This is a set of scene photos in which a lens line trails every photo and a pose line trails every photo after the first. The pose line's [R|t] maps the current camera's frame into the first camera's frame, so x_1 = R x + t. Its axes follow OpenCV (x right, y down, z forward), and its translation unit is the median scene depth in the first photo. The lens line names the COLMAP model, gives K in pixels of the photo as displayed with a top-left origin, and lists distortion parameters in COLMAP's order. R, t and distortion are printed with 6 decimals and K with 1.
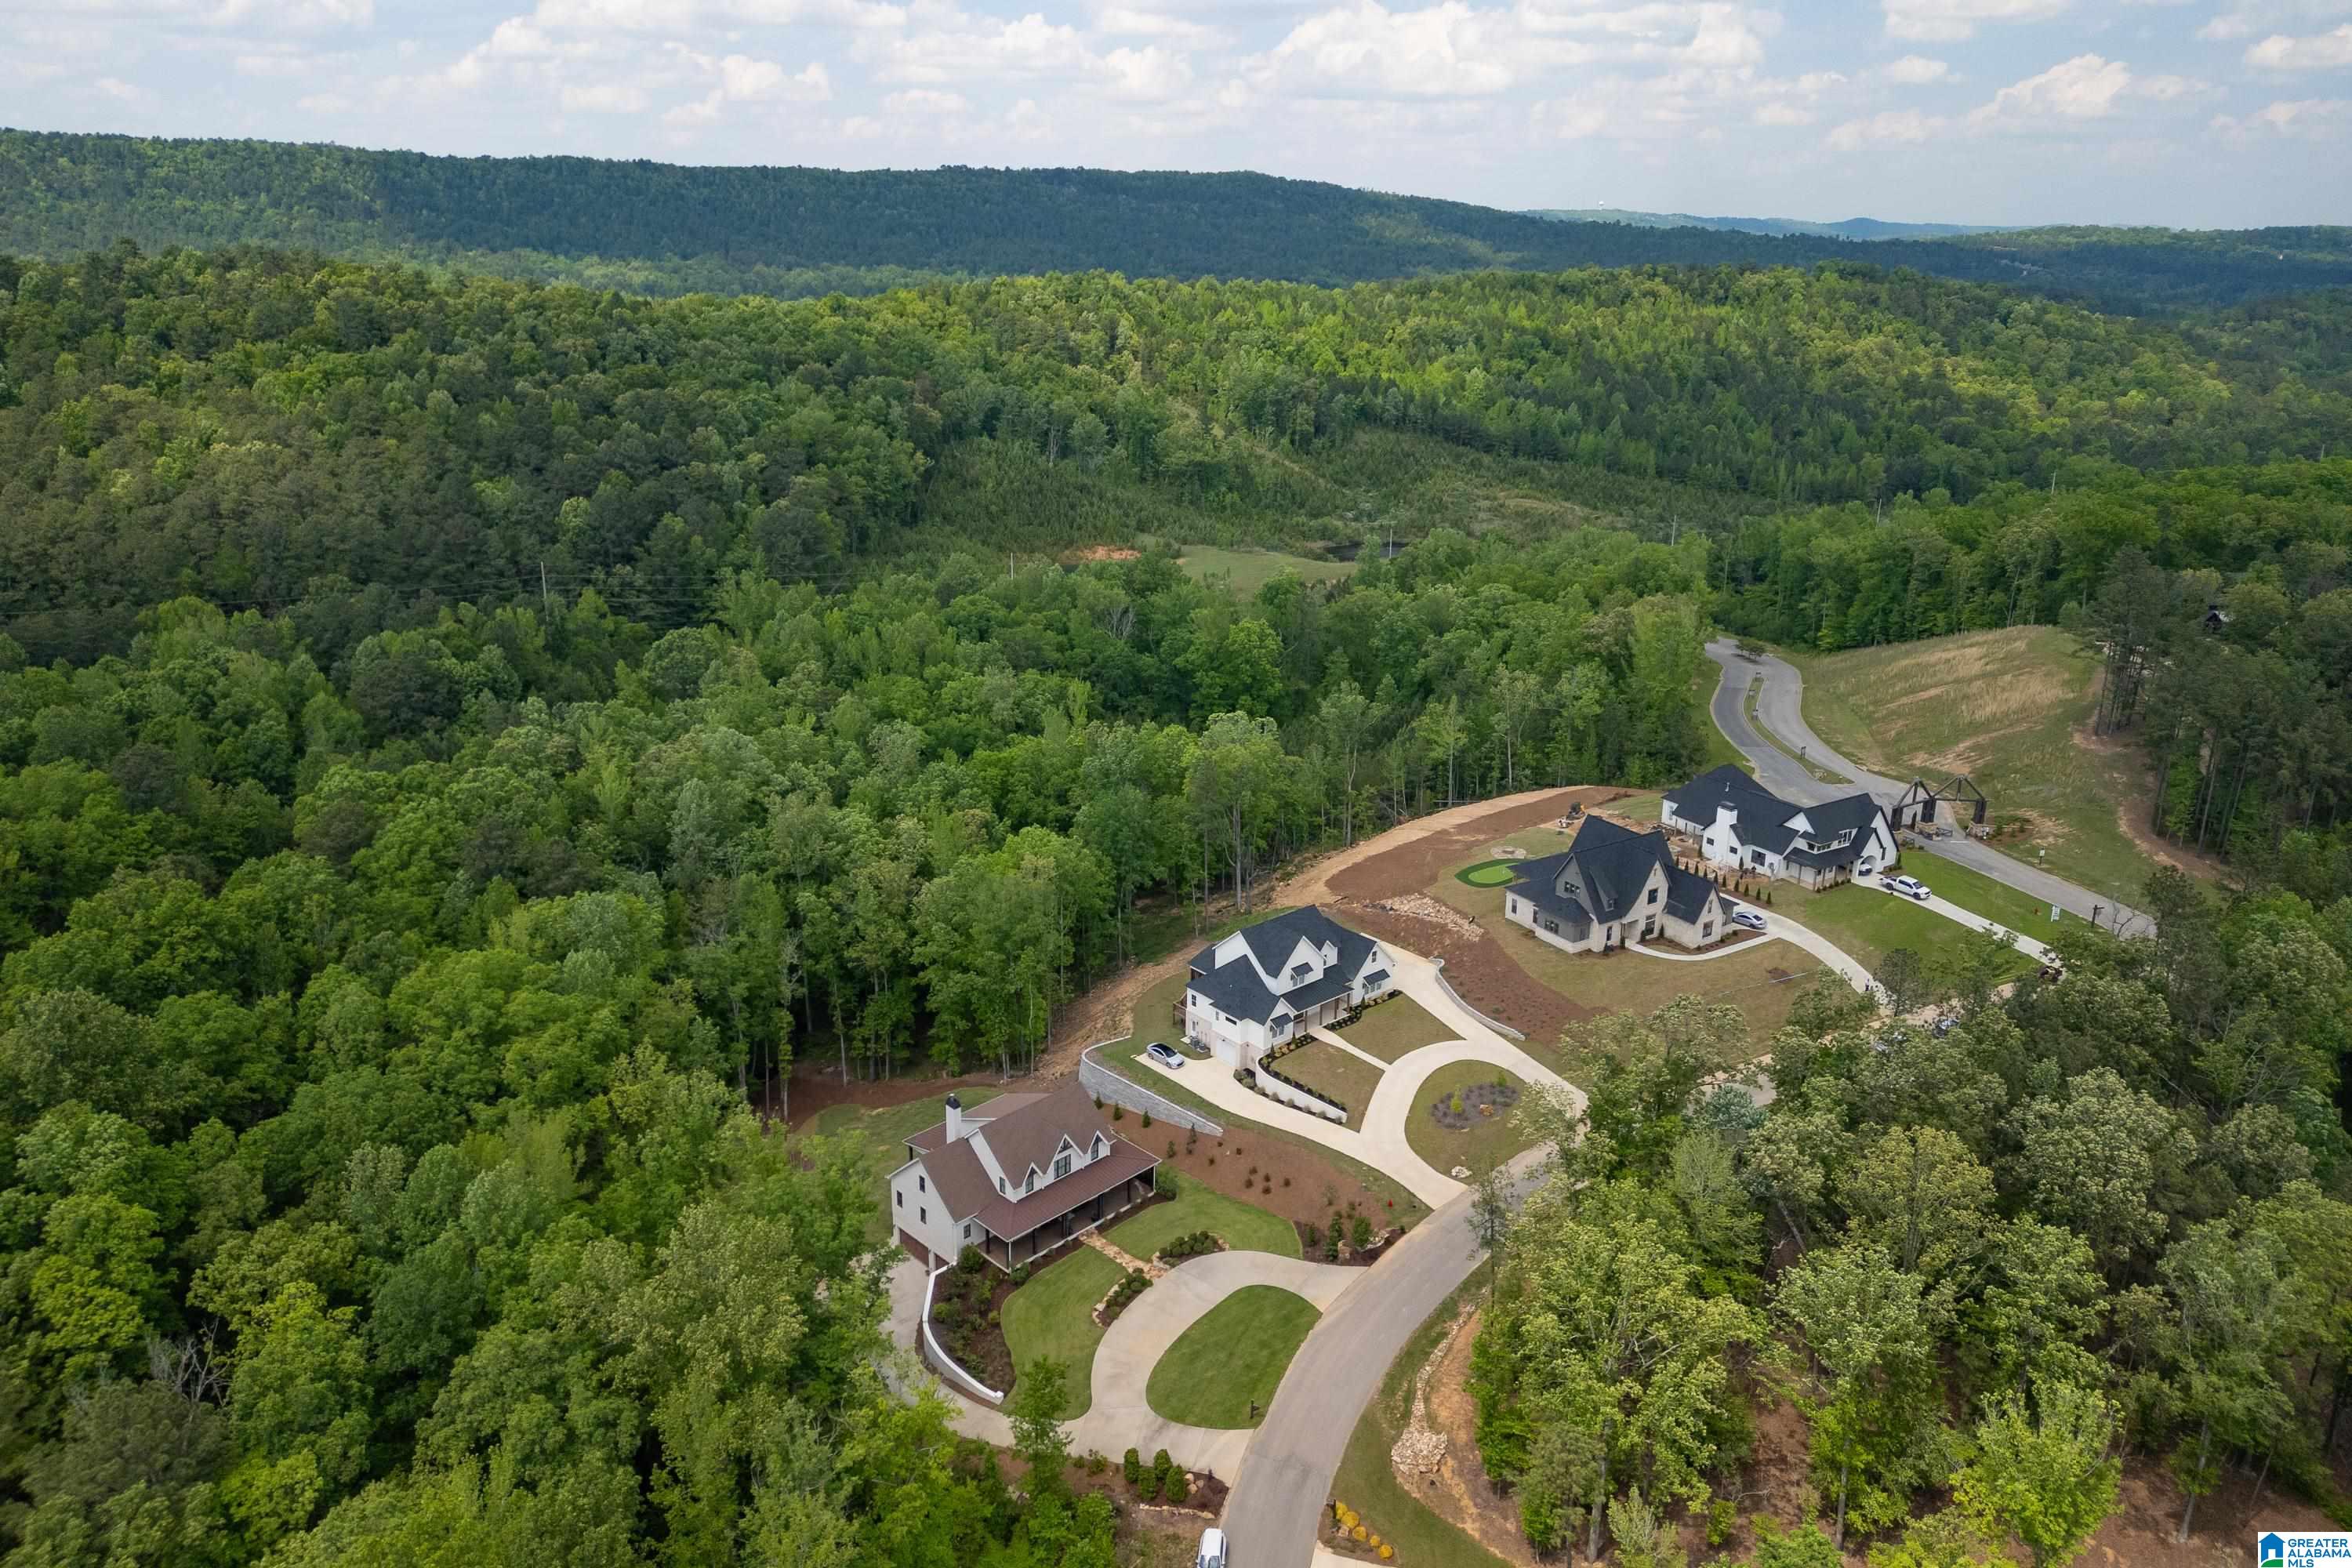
lens RADIAL K [[1665.4, 0, 1187.1], [0, 1665.4, 772.1], [0, 0, 1]] dist [0.078812, -0.083021]
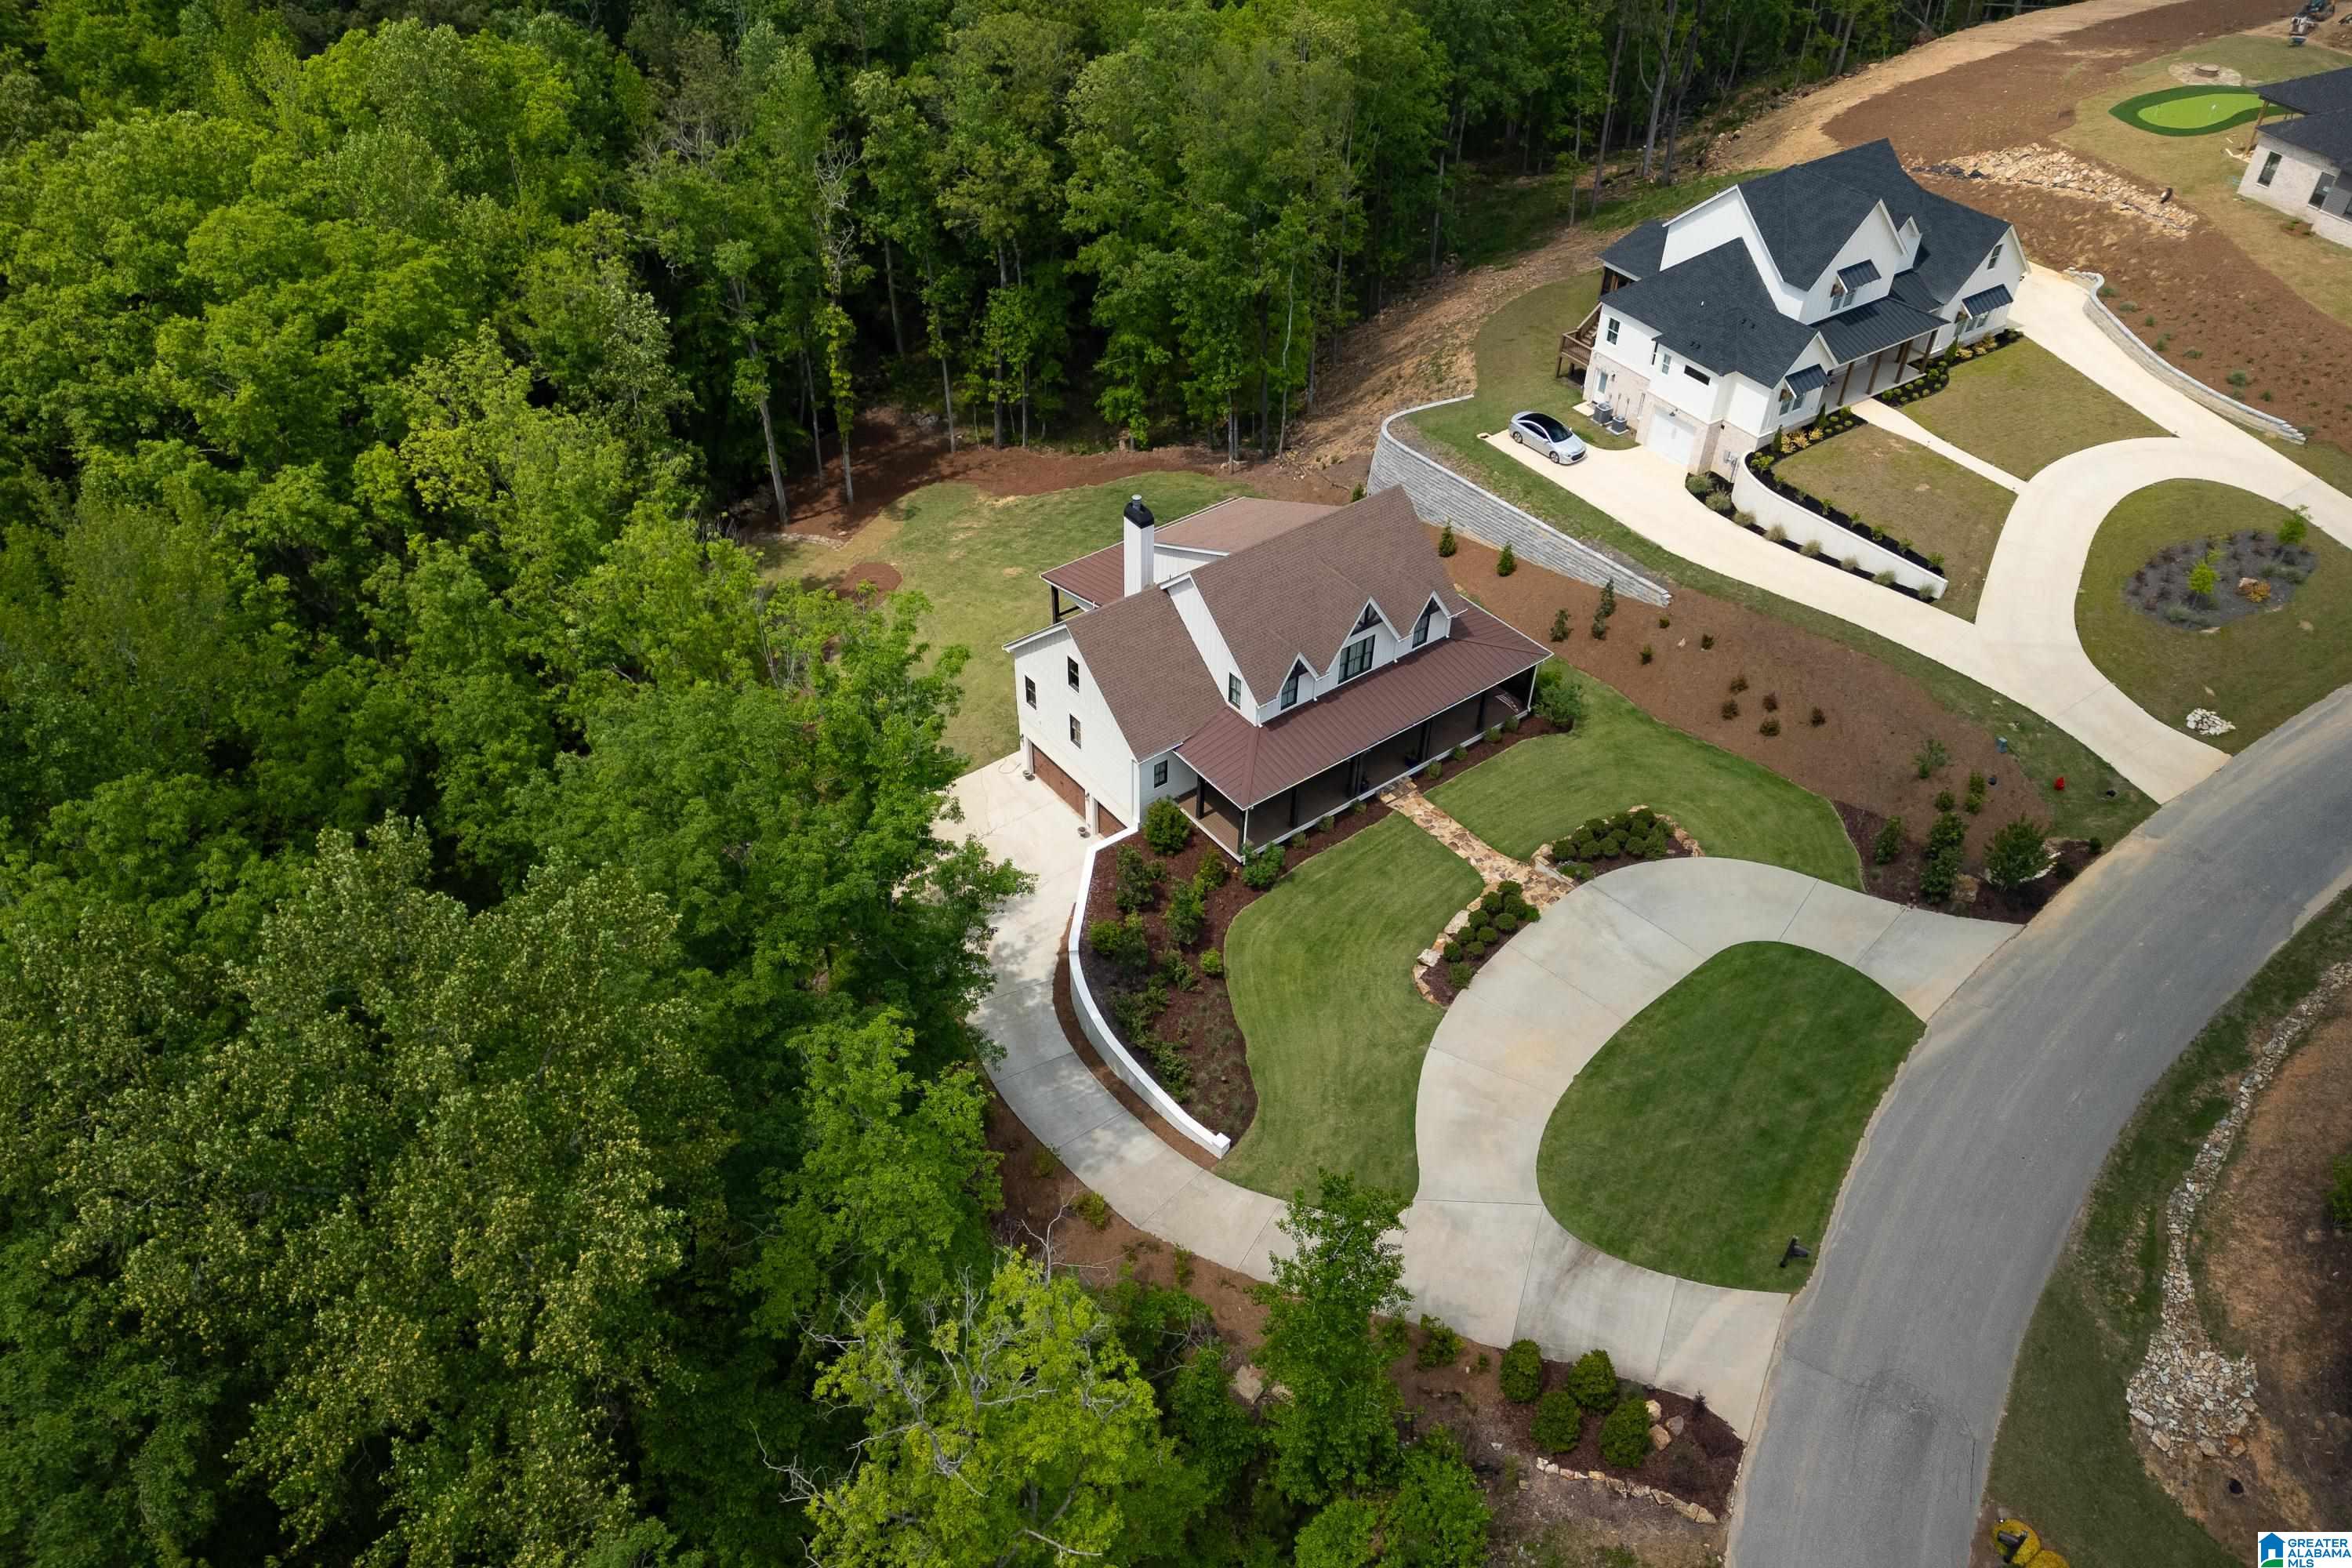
lens RADIAL K [[1665.4, 0, 1187.1], [0, 1665.4, 772.1], [0, 0, 1]] dist [0.078812, -0.083021]
pose [[0.992758, 0.077880, -0.091468, -0.075331], [-0.038536, 0.927612, 0.371552, 0.086364], [0.113783, -0.365337, 0.923895, 0.524674]]
